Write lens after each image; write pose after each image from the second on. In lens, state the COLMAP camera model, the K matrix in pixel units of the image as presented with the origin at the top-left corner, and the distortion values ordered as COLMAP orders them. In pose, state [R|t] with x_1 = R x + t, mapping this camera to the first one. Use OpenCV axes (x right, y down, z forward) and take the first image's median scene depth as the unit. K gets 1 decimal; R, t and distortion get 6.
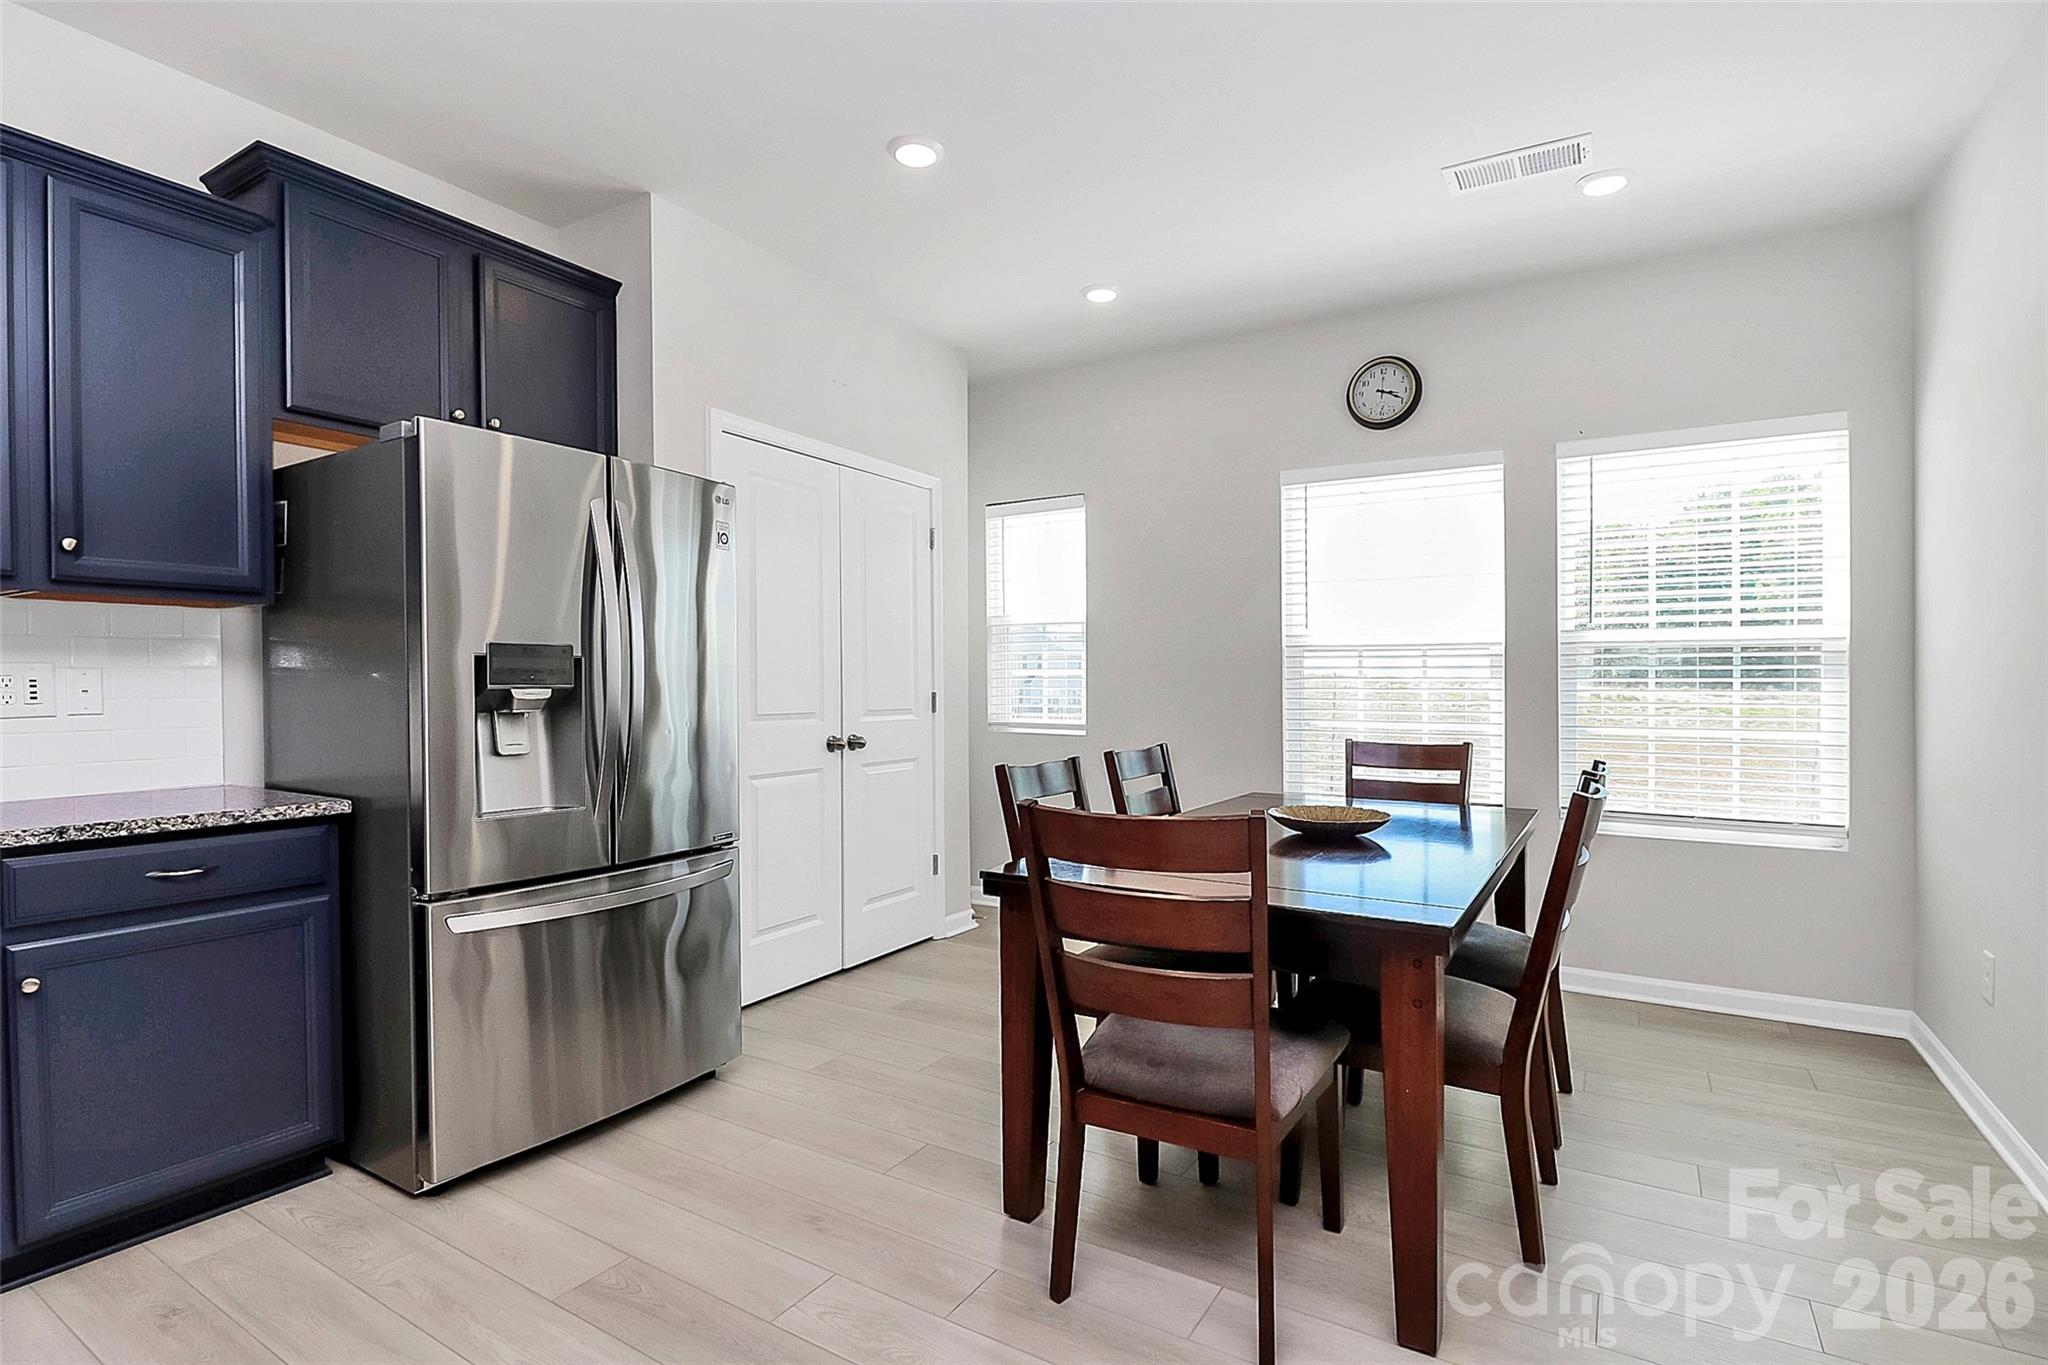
lens RADIAL K [[976.5, 0, 1031.8], [0, 976.5, 701.6], [0, 0, 1]] dist [-0.014447, -0.000198]
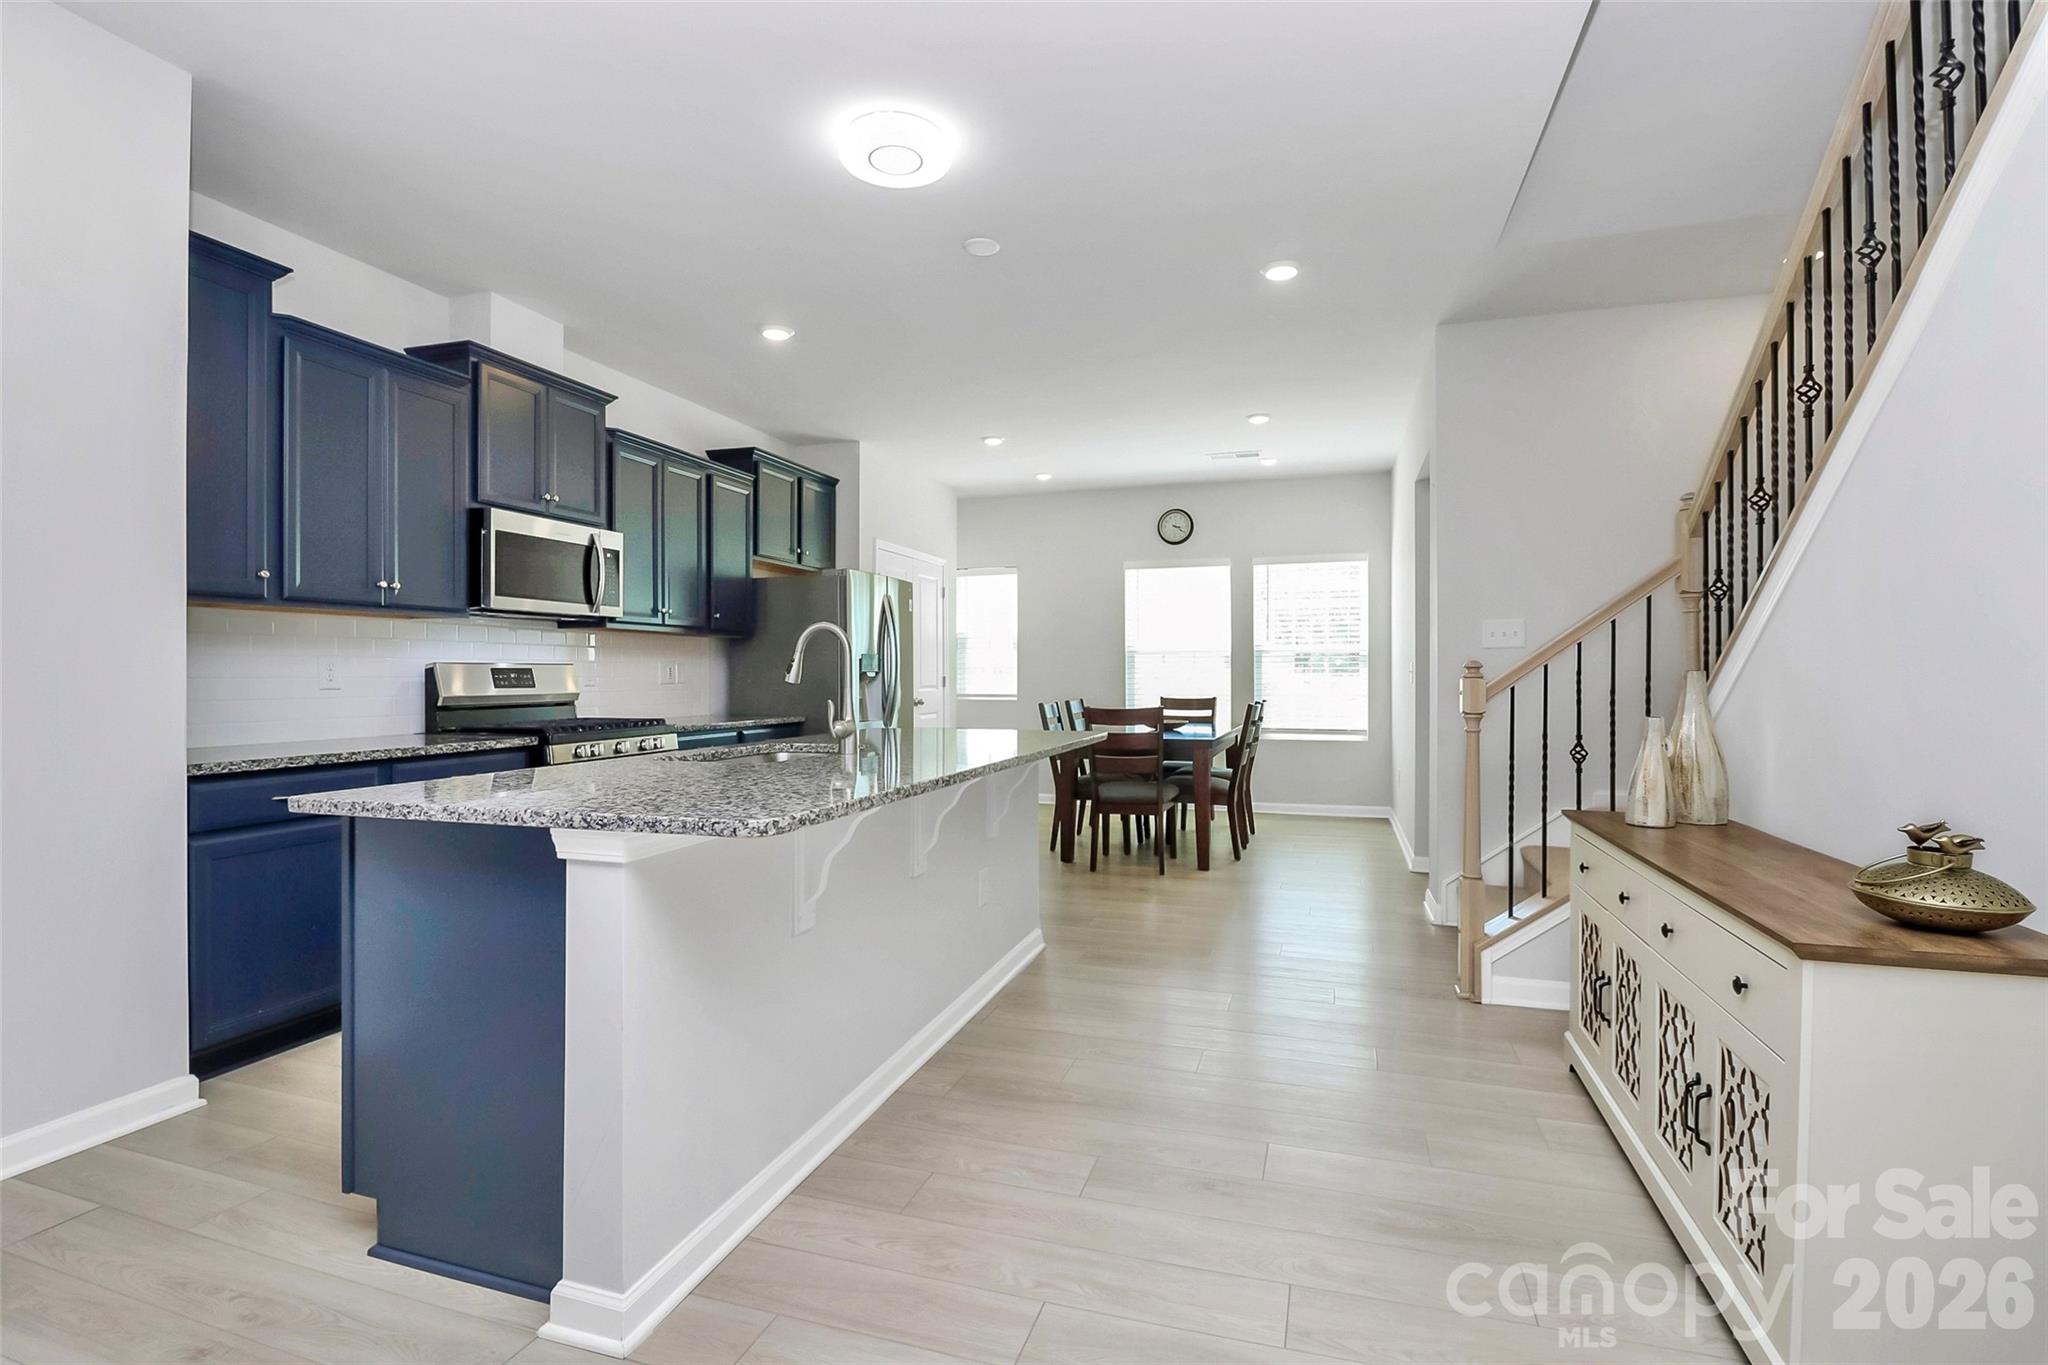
lens RADIAL K [[966.2, 0, 1029.3], [0, 966.2, 691.8], [0, 0, 1]] dist [-0.003574, -0.000198]
pose [[0.972492, -0.006786, 0.232839, -0.429673], [0.007046, 0.999975, -0.000287, 0.025586], [-0.232831, 0.001920, 0.972515, -0.940817]]
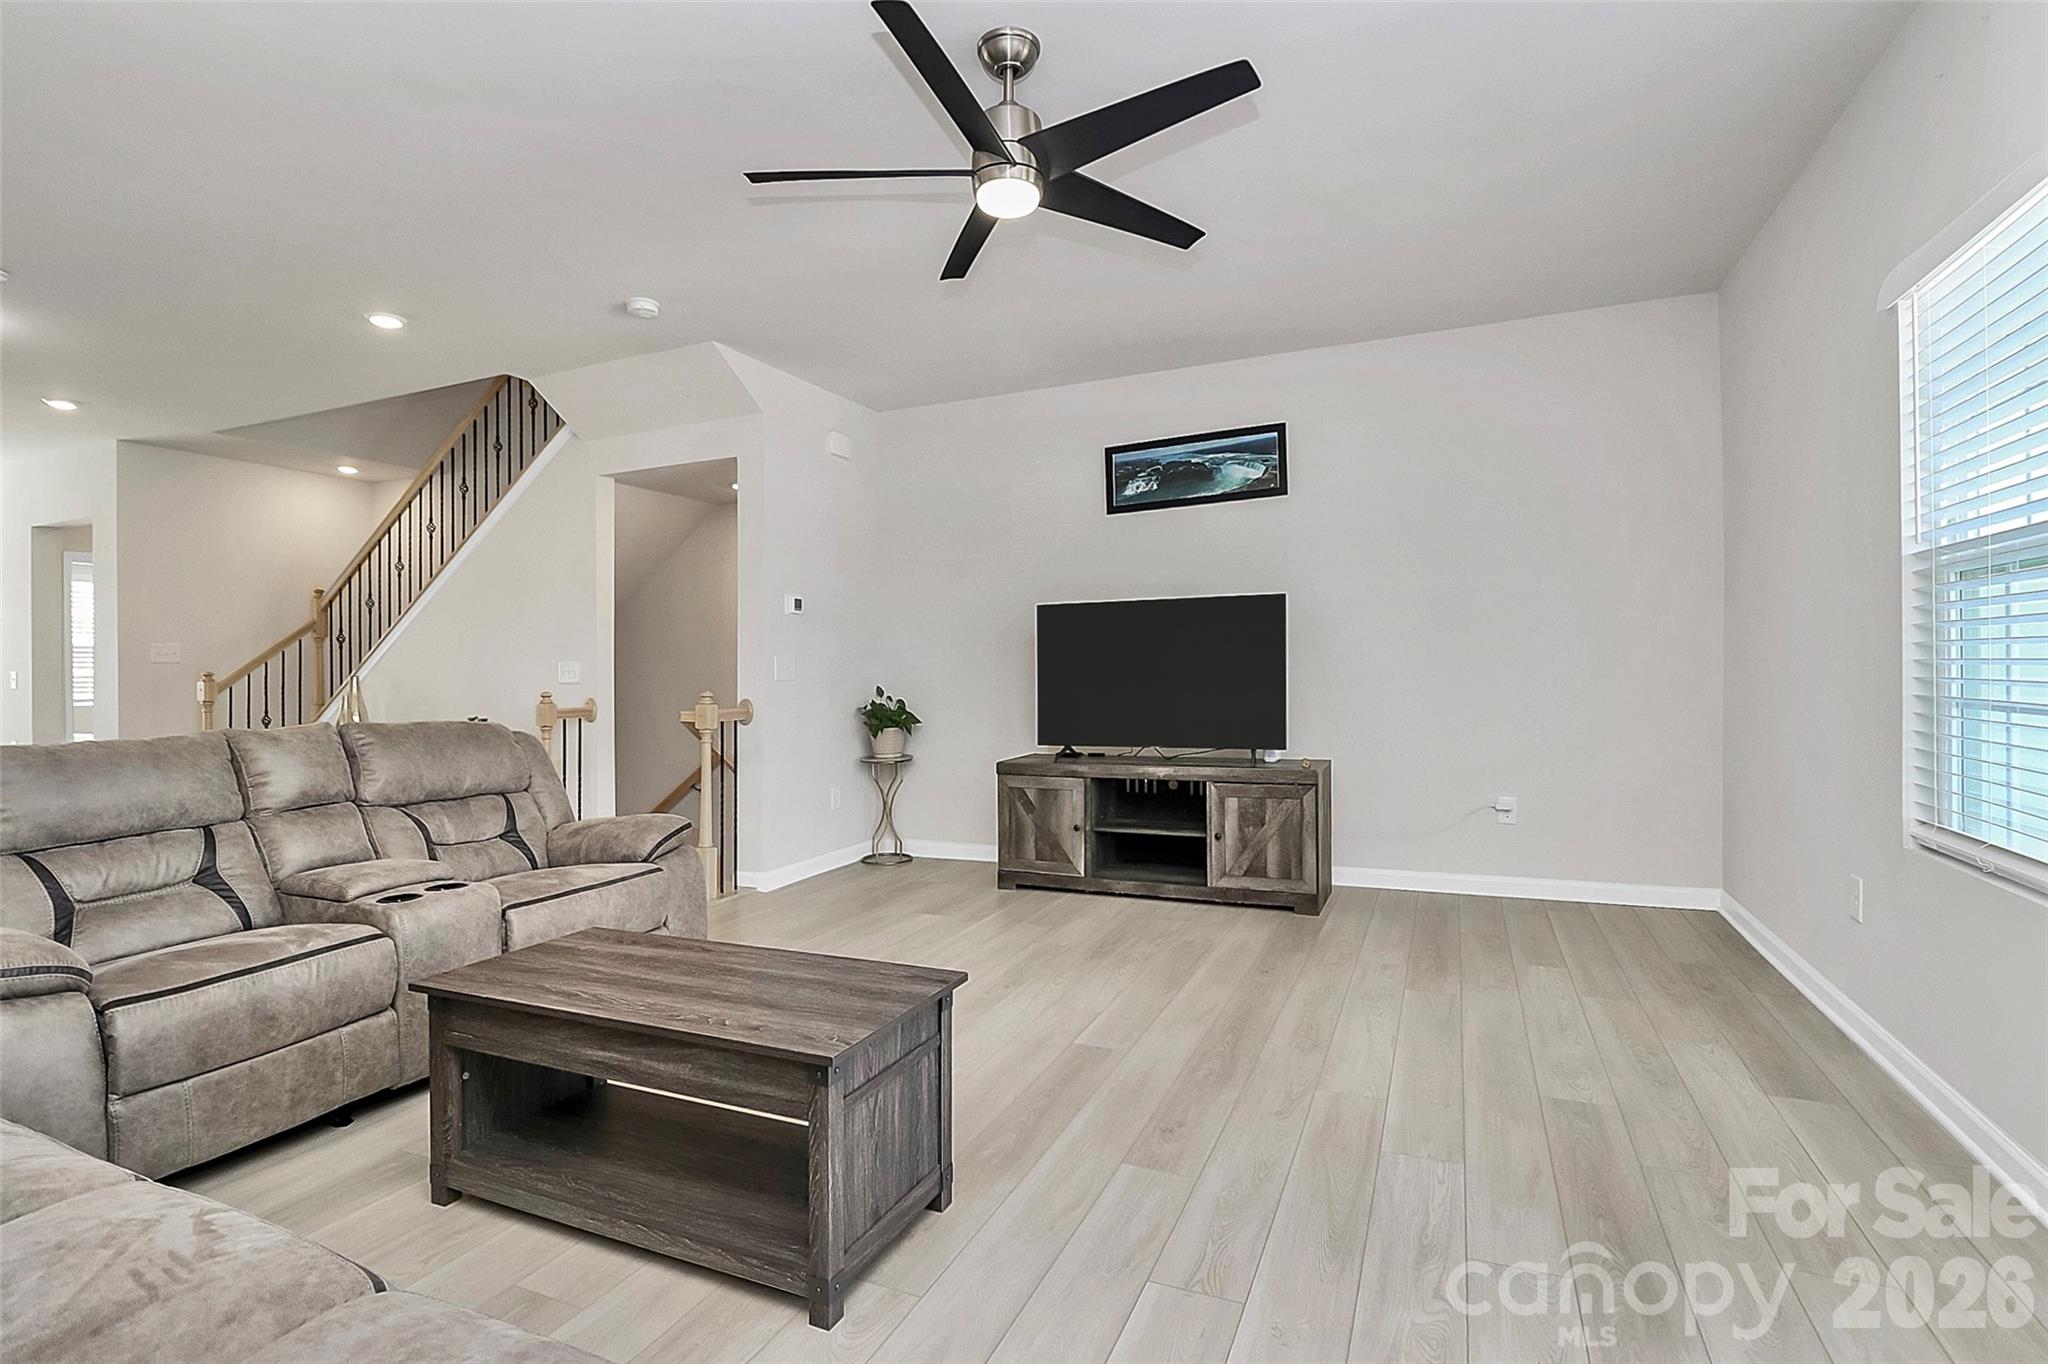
lens RADIAL K [[978.4, 0, 1052.3], [0, 978.4, 682.1], [0, 0, 1]] dist [-0.002270, 0.000217]
pose [[-0.138537, -0.012917, 0.990273, -1.631421], [0.034395, 0.999249, 0.017845, 0.035575], [-0.989760, 0.036532, -0.137989, -1.317580]]
